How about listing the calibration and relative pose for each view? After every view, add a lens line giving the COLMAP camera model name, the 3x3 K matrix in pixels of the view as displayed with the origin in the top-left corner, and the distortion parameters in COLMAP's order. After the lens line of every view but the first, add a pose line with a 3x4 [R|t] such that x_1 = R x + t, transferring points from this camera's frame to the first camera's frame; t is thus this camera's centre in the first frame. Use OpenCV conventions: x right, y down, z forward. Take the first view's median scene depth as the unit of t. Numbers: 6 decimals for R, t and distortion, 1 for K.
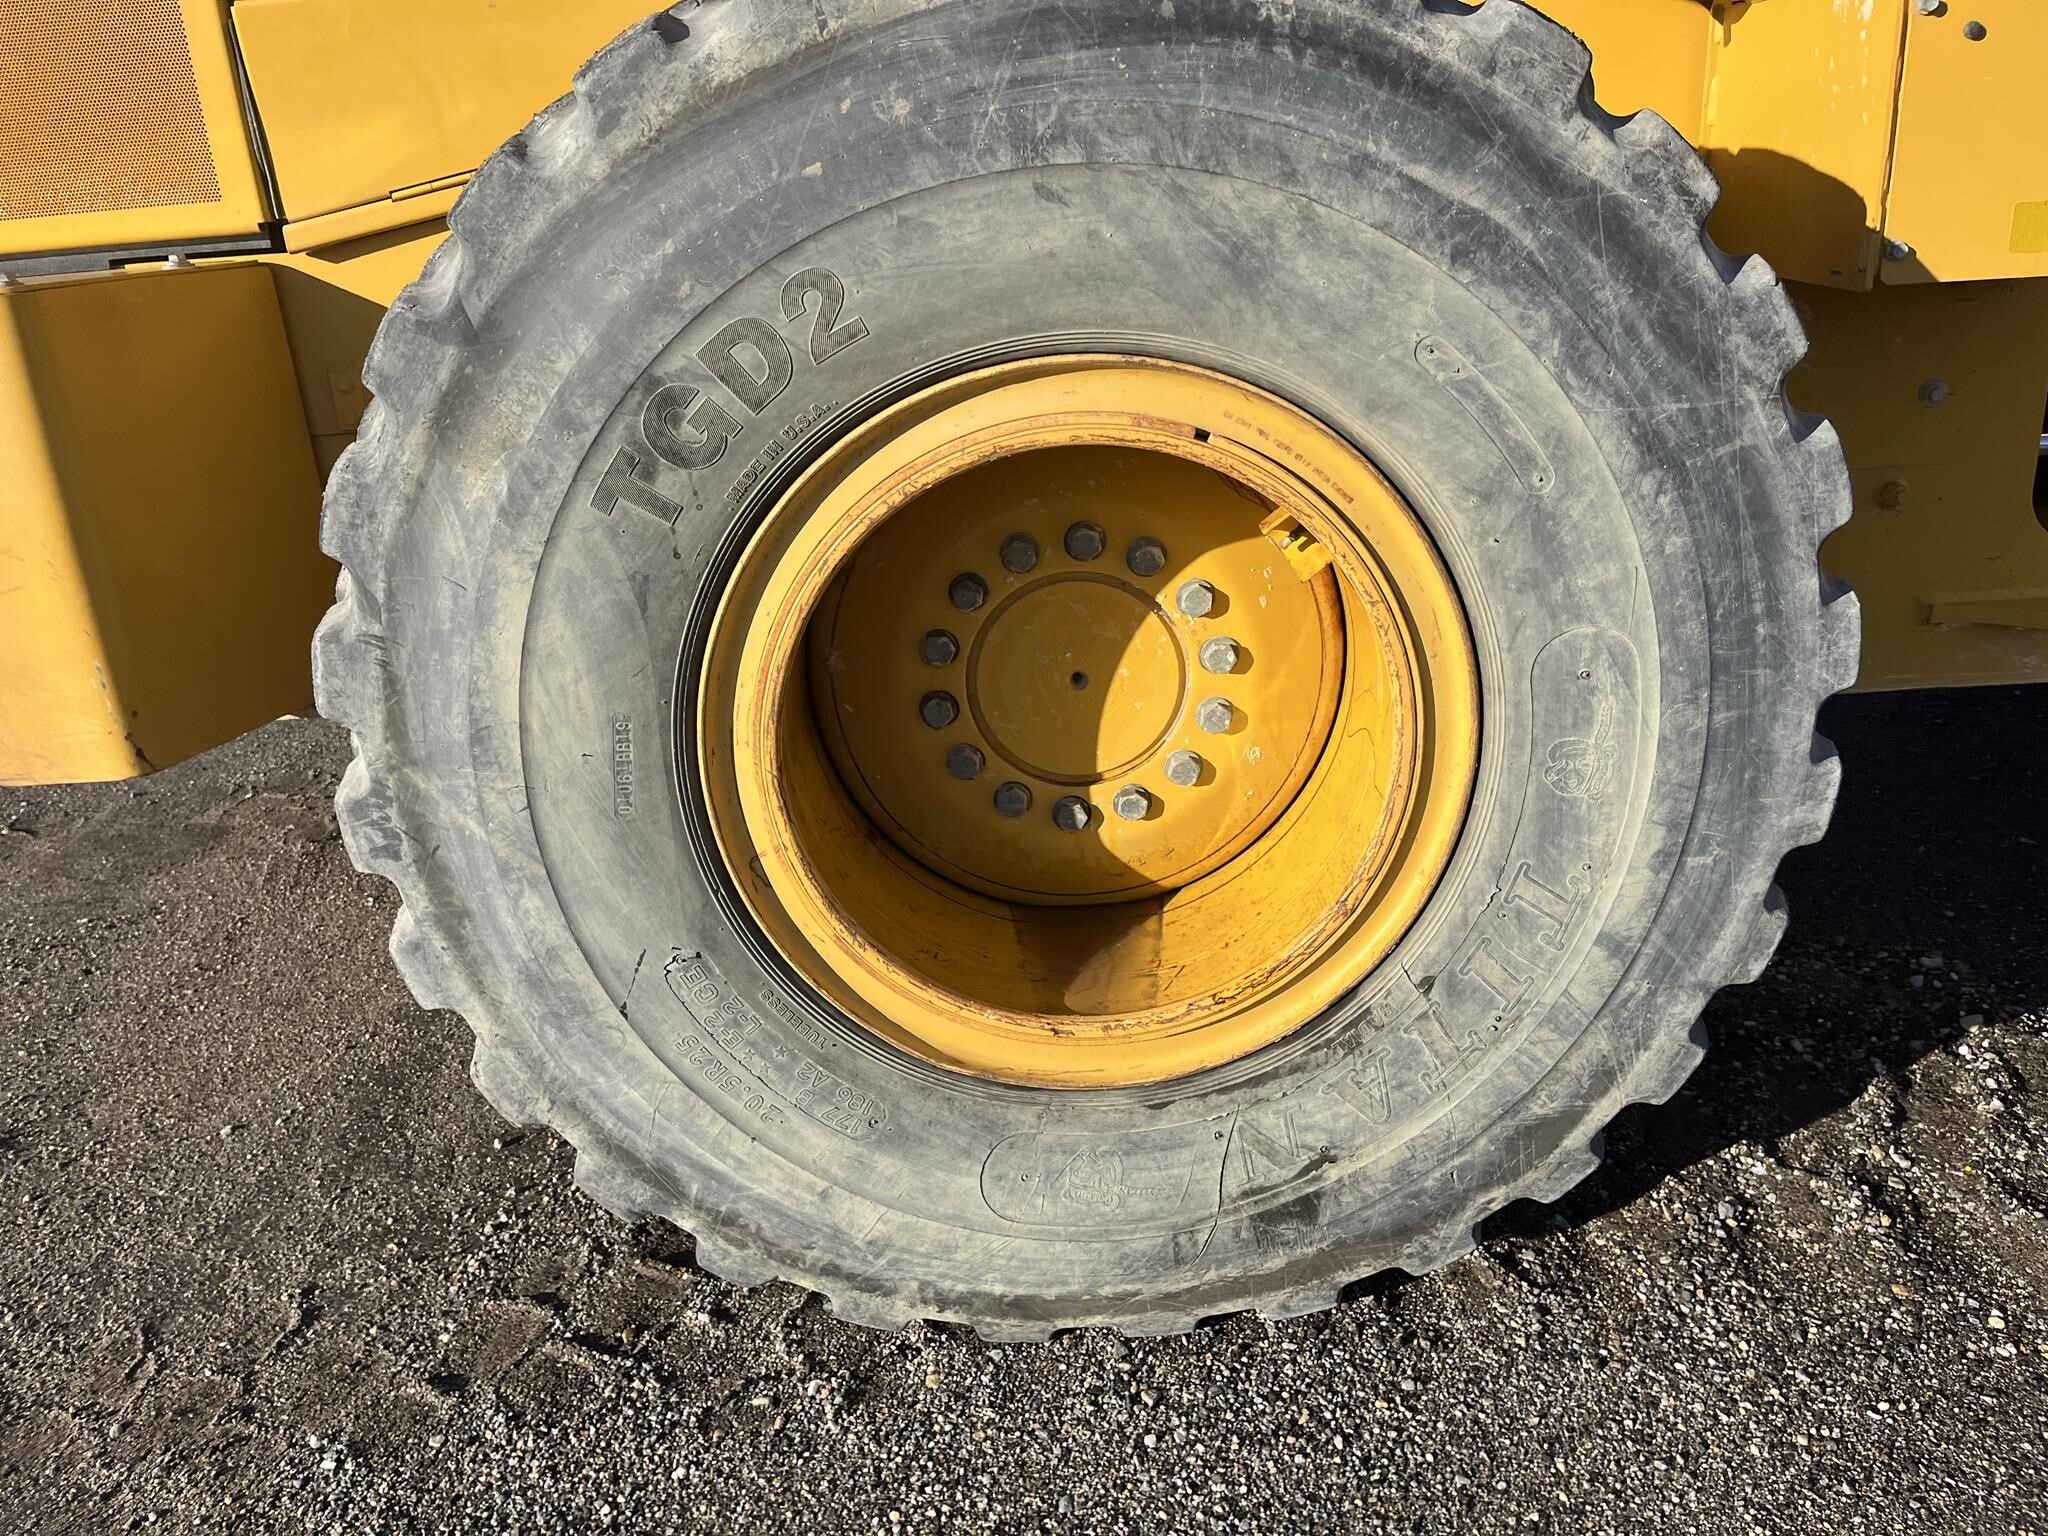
lens RADIAL K [[1574.8, 0, 1024.0], [0, 1574.8, 768.0], [0, 0, 1]] dist [0.061784, -0.091244]
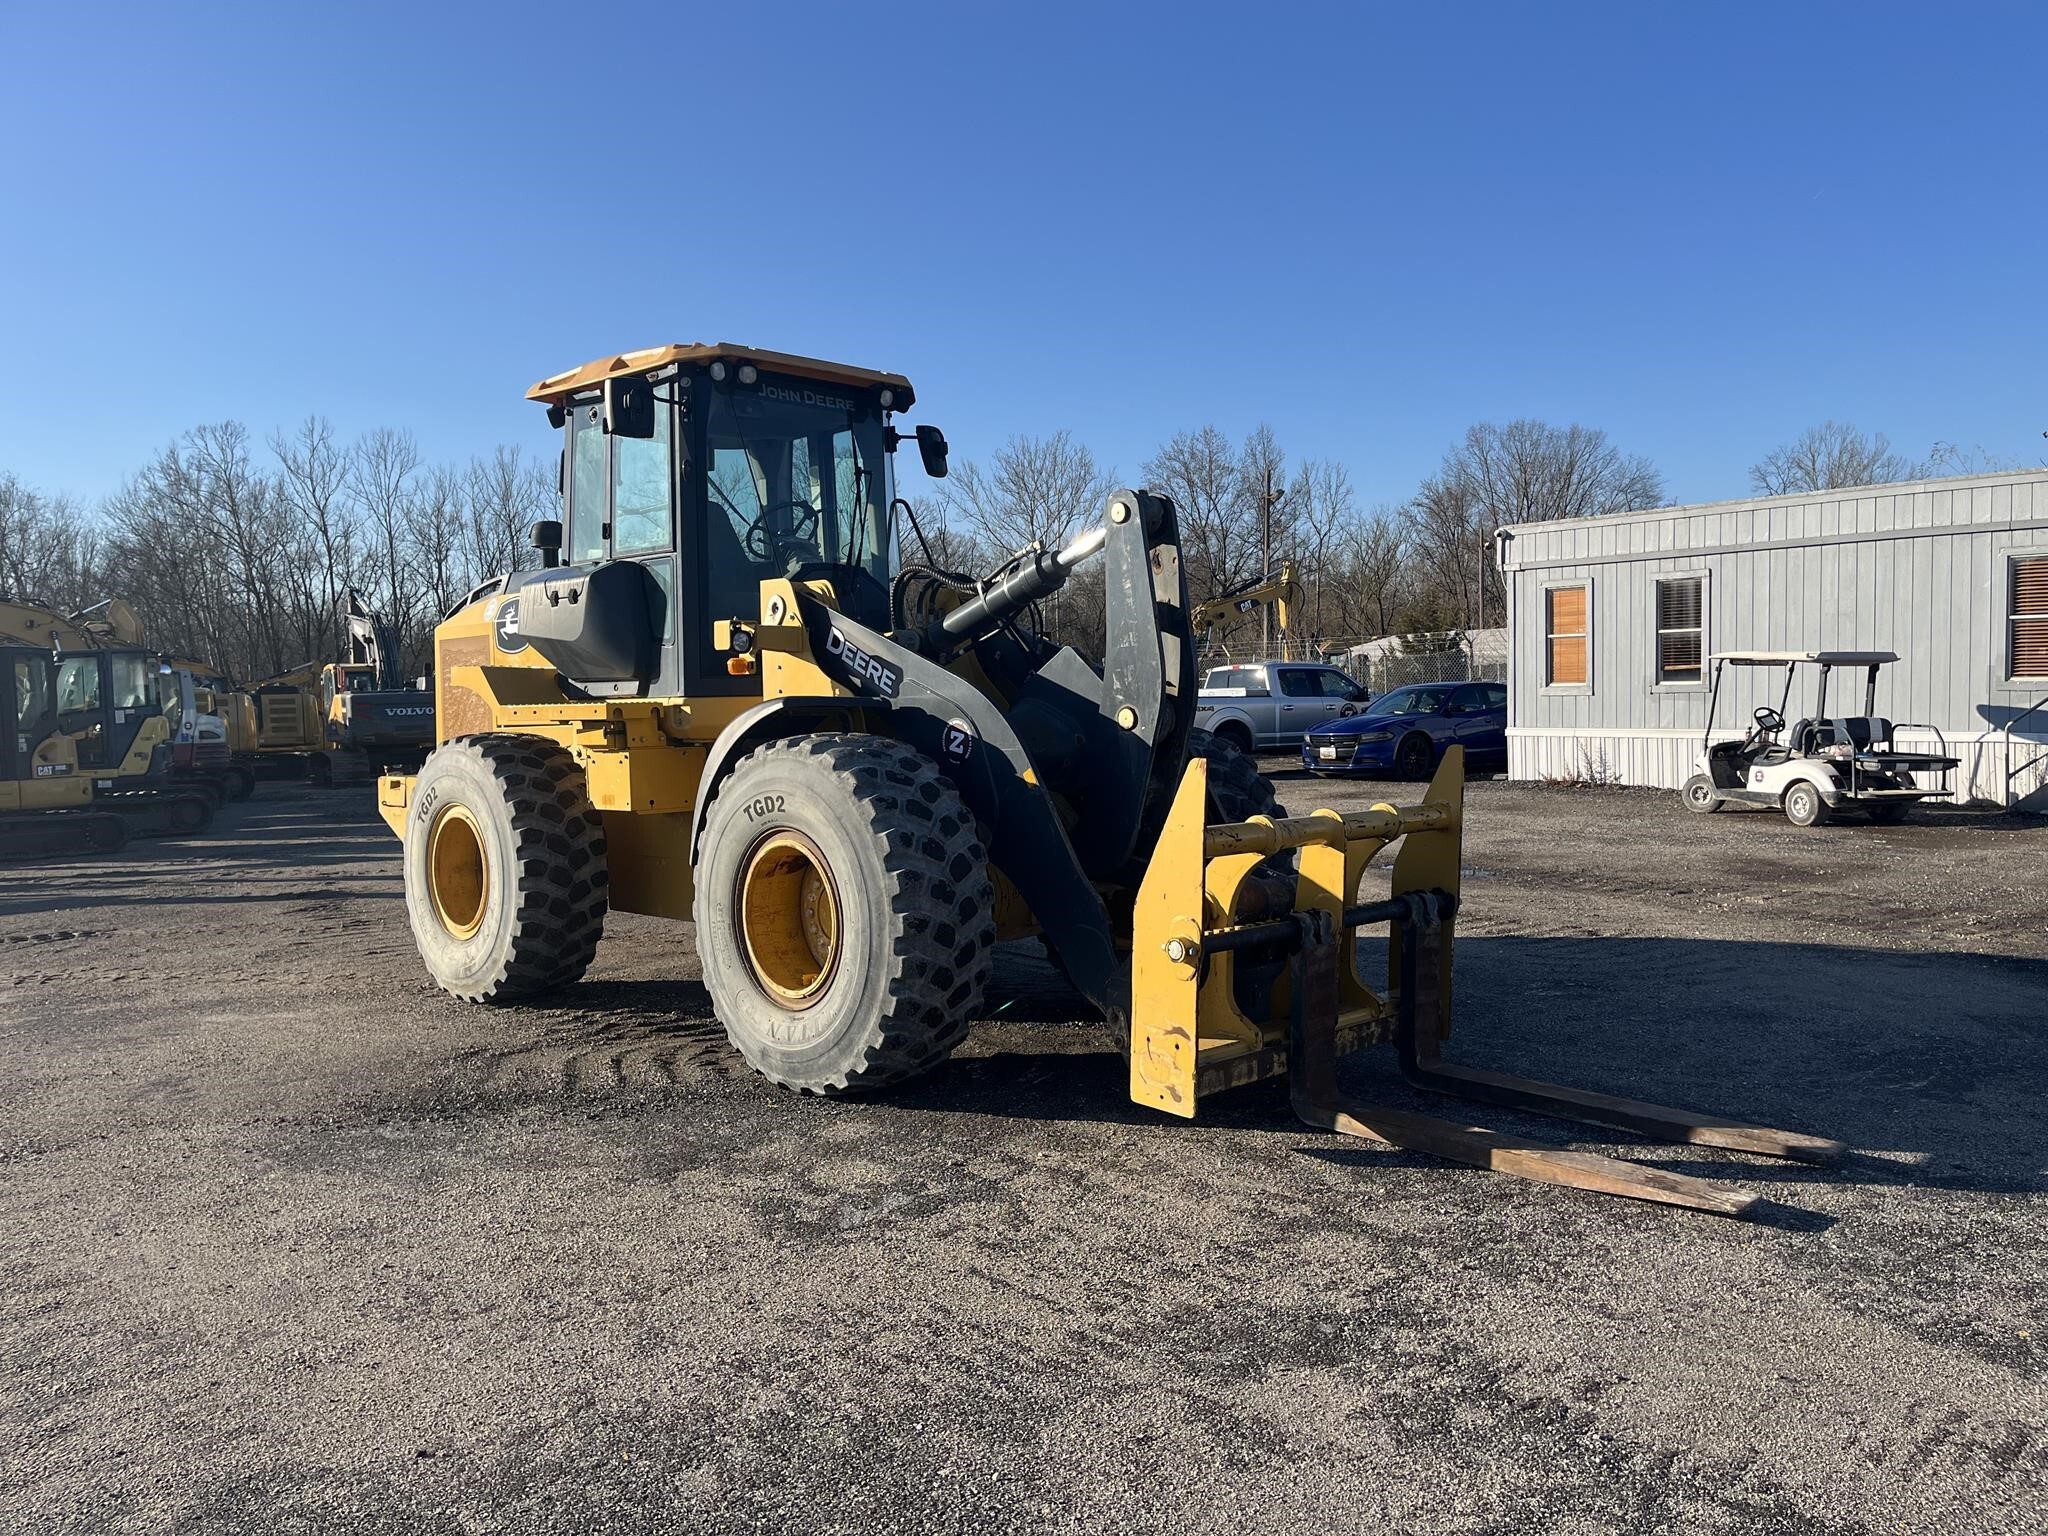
lens RADIAL K [[1556.4, 0, 1024.0], [0, 1556.4, 768.0], [0, 0, 1]] dist [0.060986, -0.043758]
pose [[0.695231, 0.073979, -0.714969, 5.335813], [-0.278542, 0.944696, -0.173103, 0.044595], [0.662622, 0.319495, 0.677388, -1.546754]]
